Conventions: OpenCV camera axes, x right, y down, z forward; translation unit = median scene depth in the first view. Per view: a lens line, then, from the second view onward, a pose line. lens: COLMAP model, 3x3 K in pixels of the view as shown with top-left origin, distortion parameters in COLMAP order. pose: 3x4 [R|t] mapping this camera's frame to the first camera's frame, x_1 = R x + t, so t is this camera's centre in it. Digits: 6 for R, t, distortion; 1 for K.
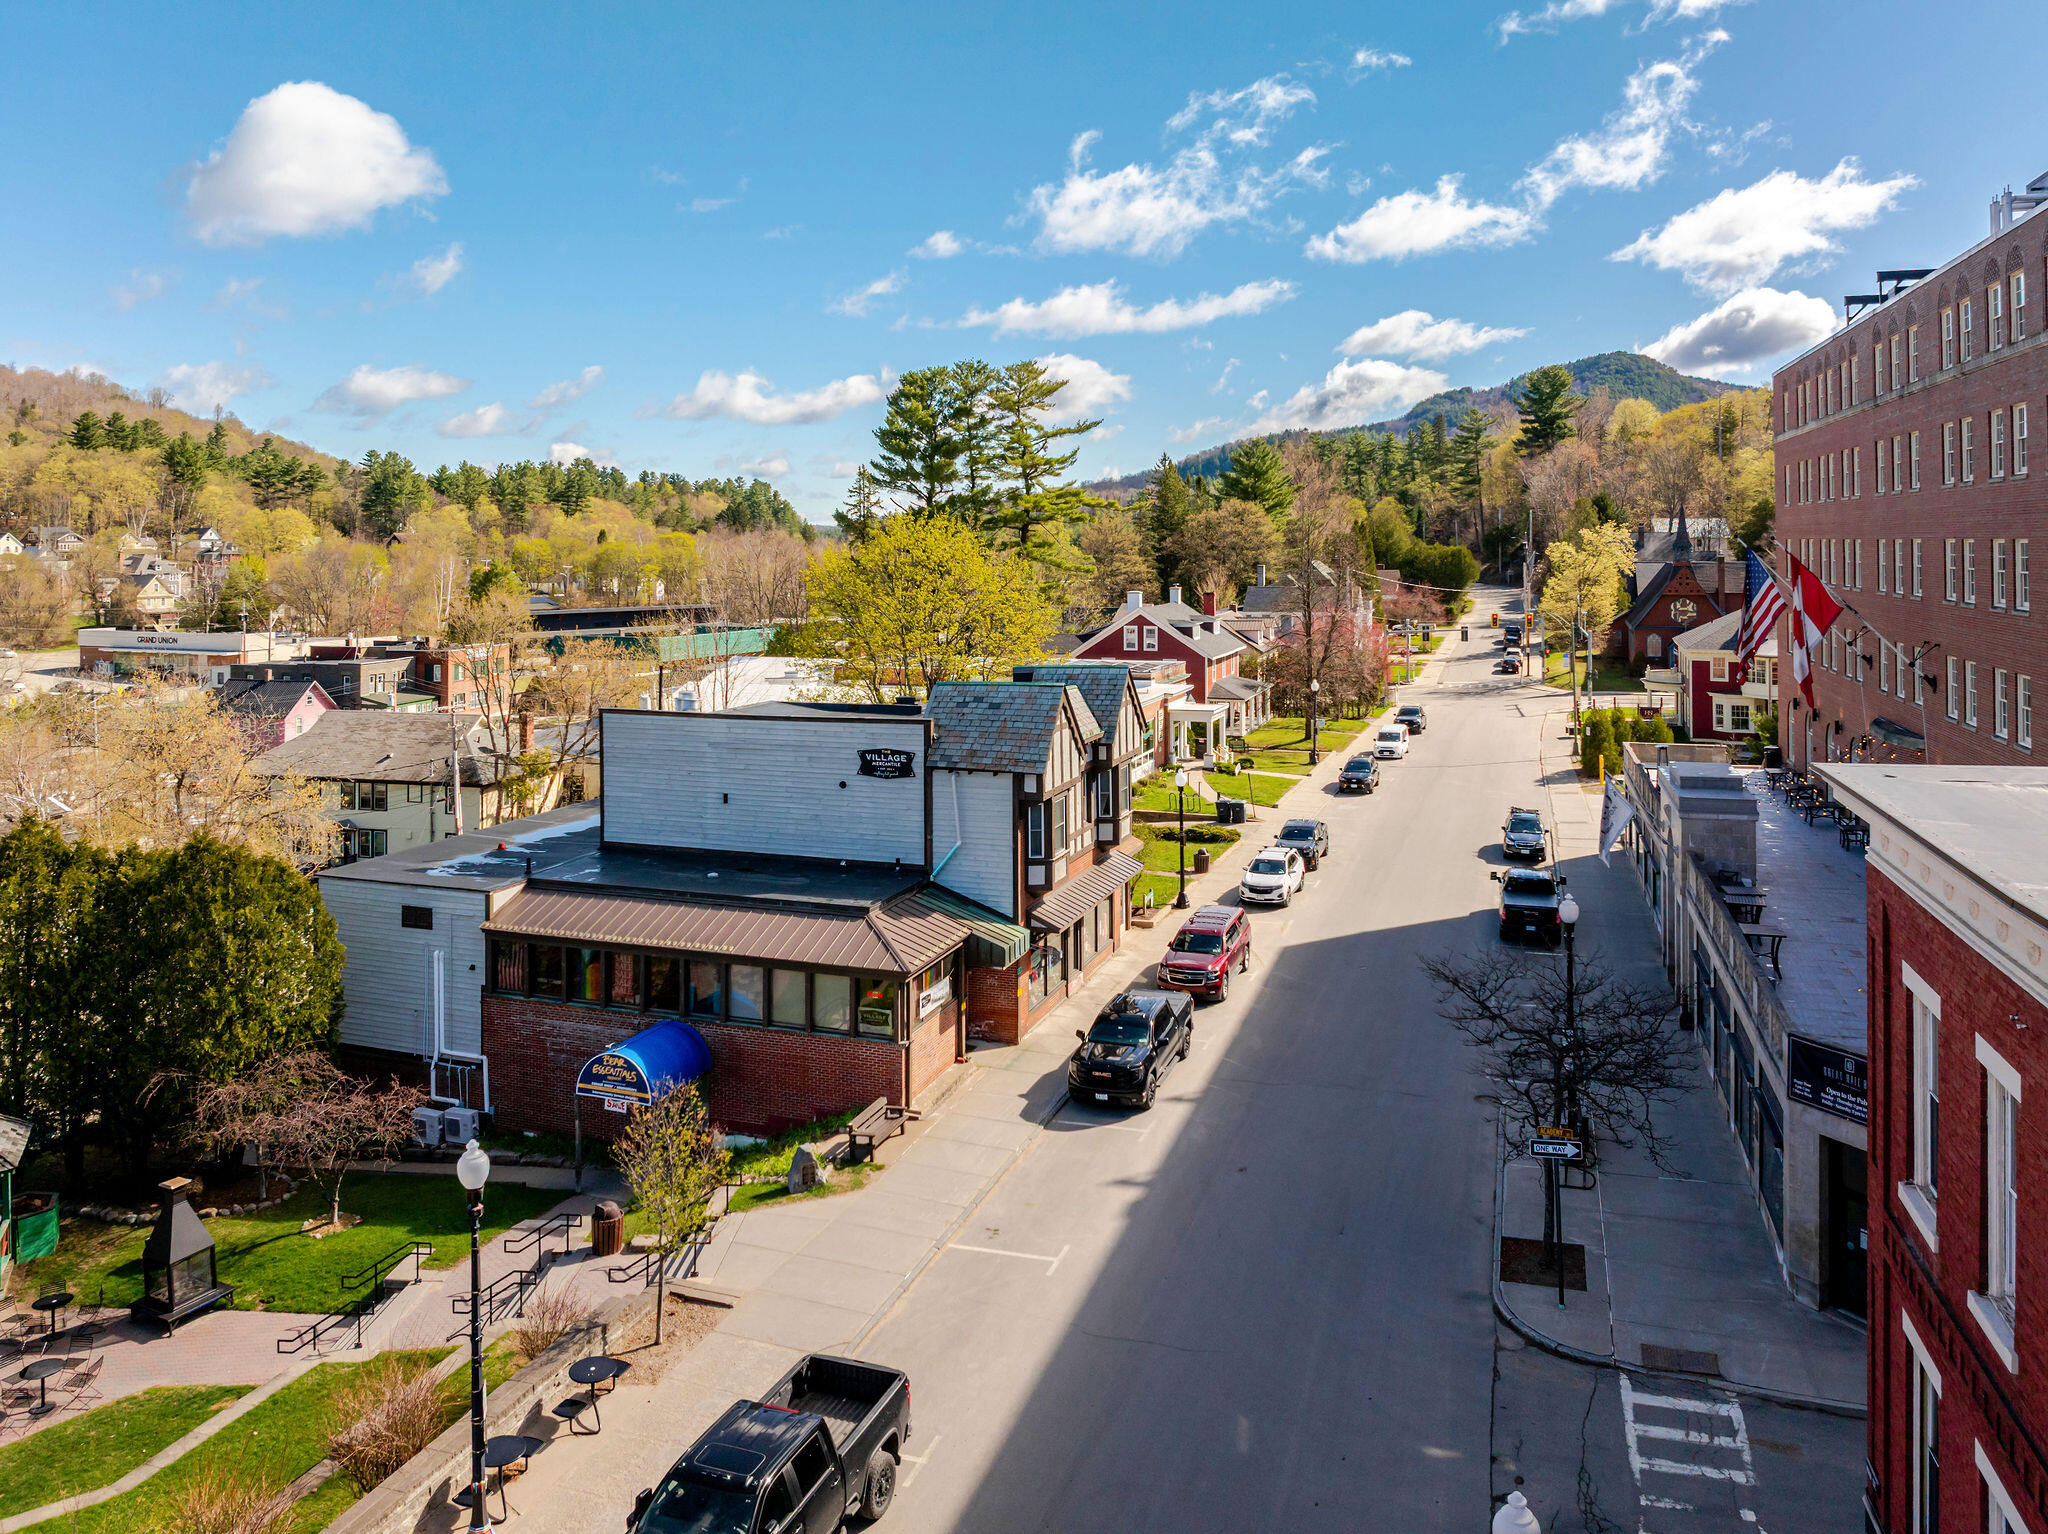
lens RADIAL K [[1456.4, 0, 1019.7], [0, 1456.4, 521.0], [0, 0, 1]] dist [-0.024562, -0.004647]
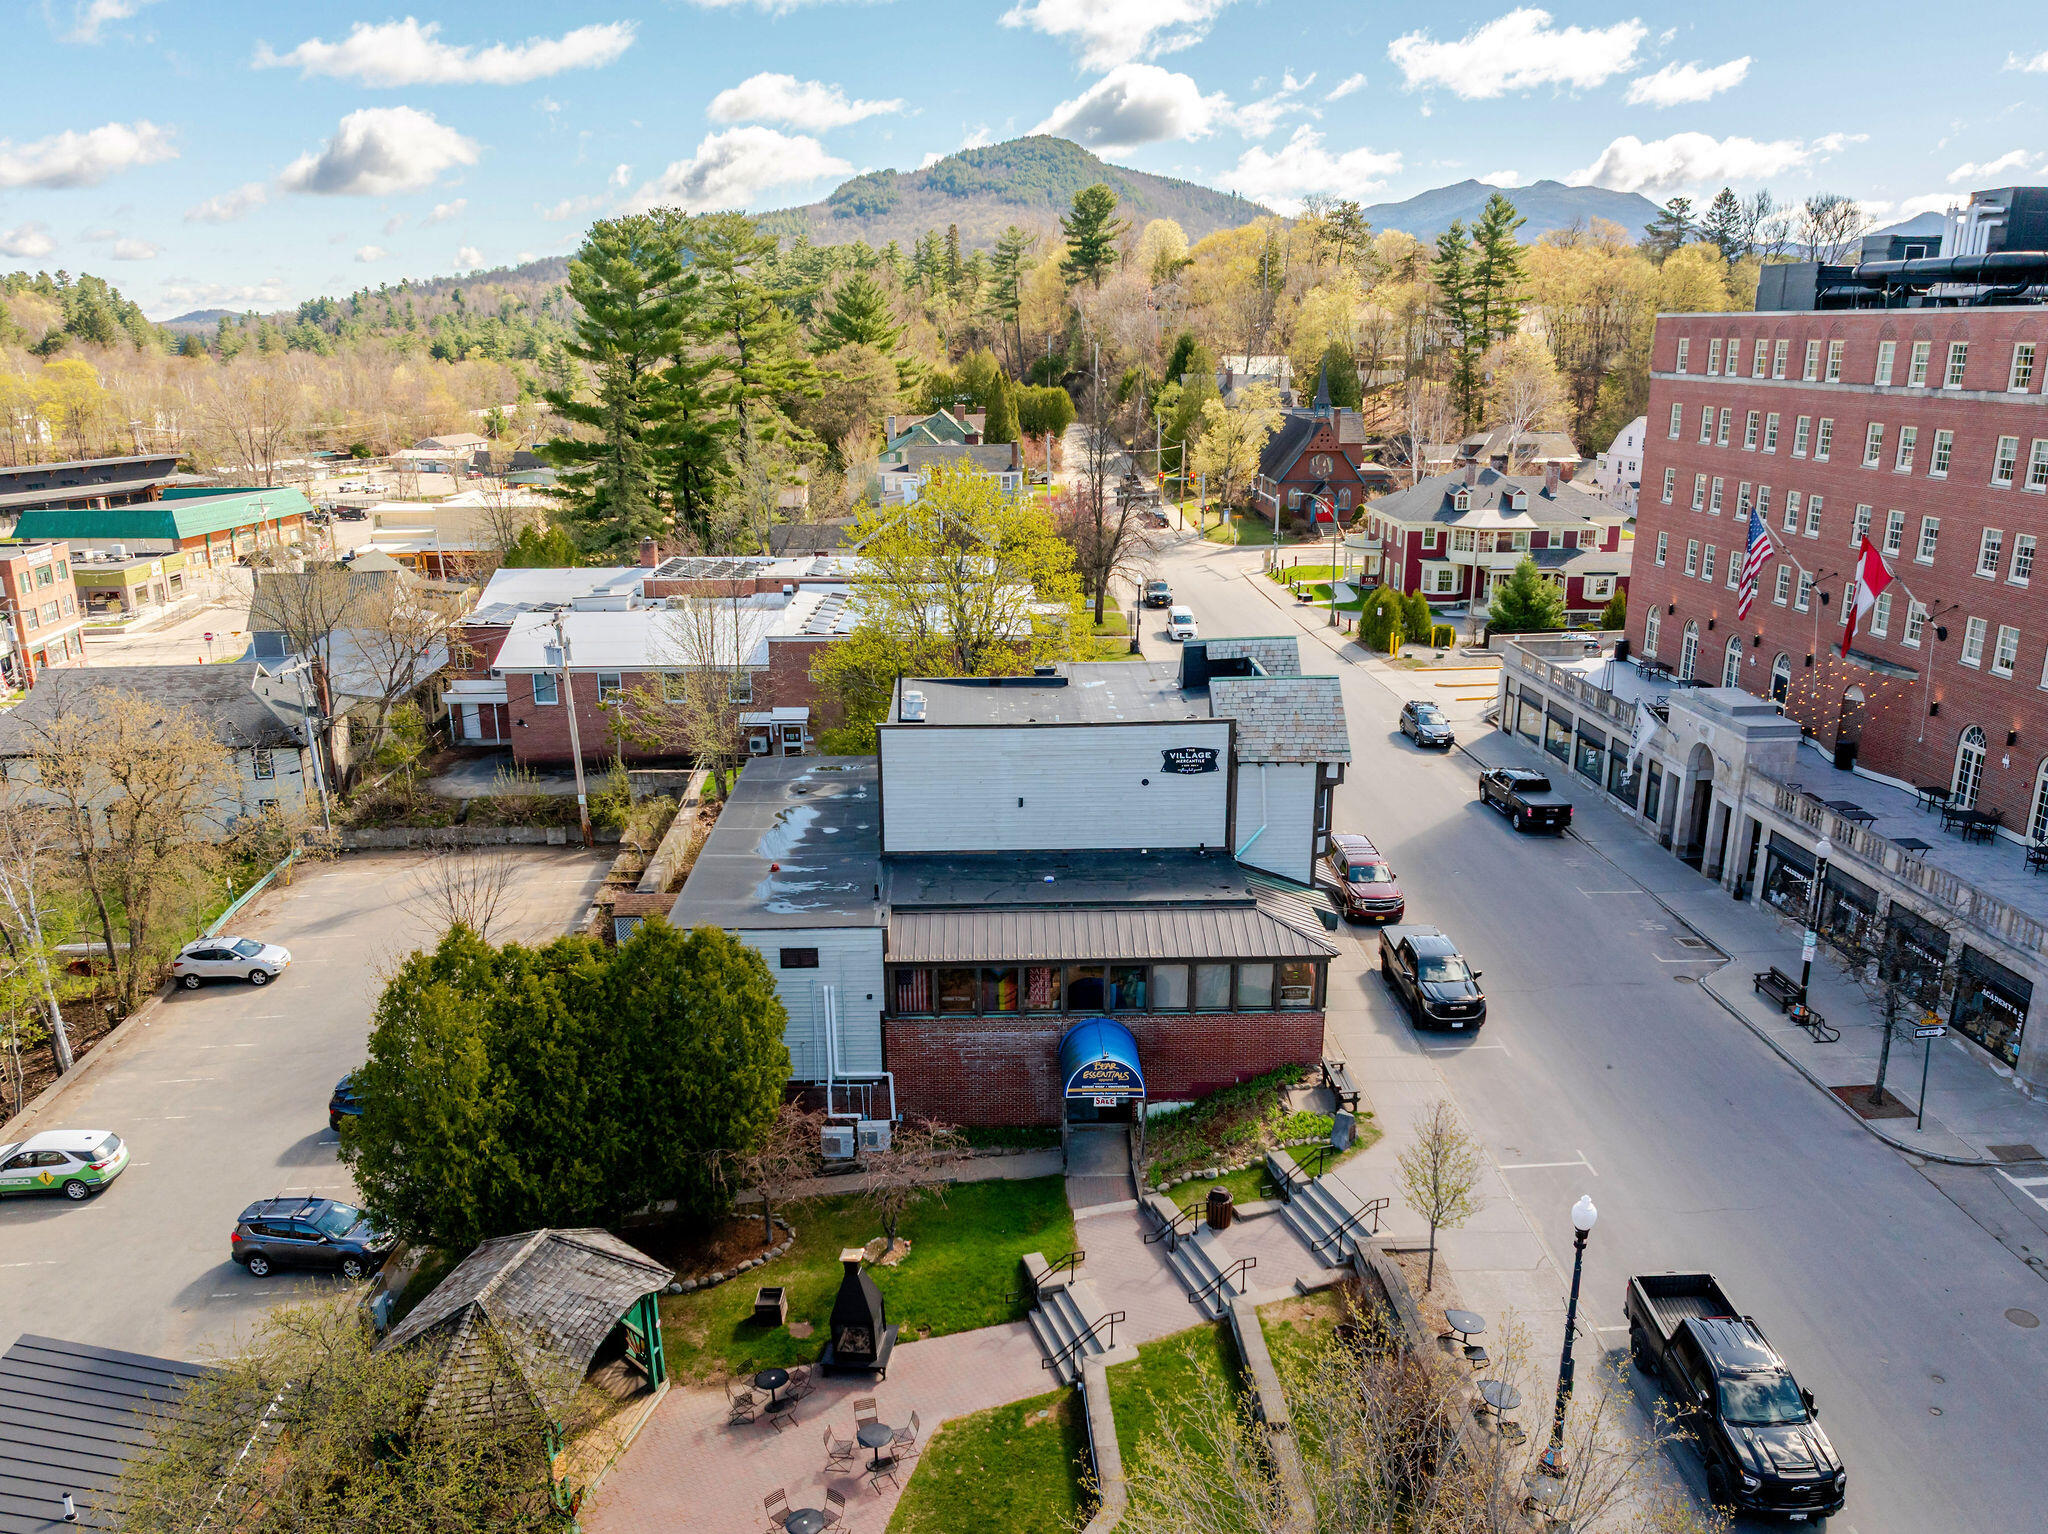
lens RADIAL K [[1500.2, 0, 992.2], [0, 1500.2, 812.2], [0, 0, 1]] dist [-0.027508, -0.002350]
pose [[0.935797, -0.107255, 0.335827, -0.462891], [-0.003682, 0.949572, 0.313529, -0.110681], [-0.352519, -0.294636, 0.888212, 0.040250]]
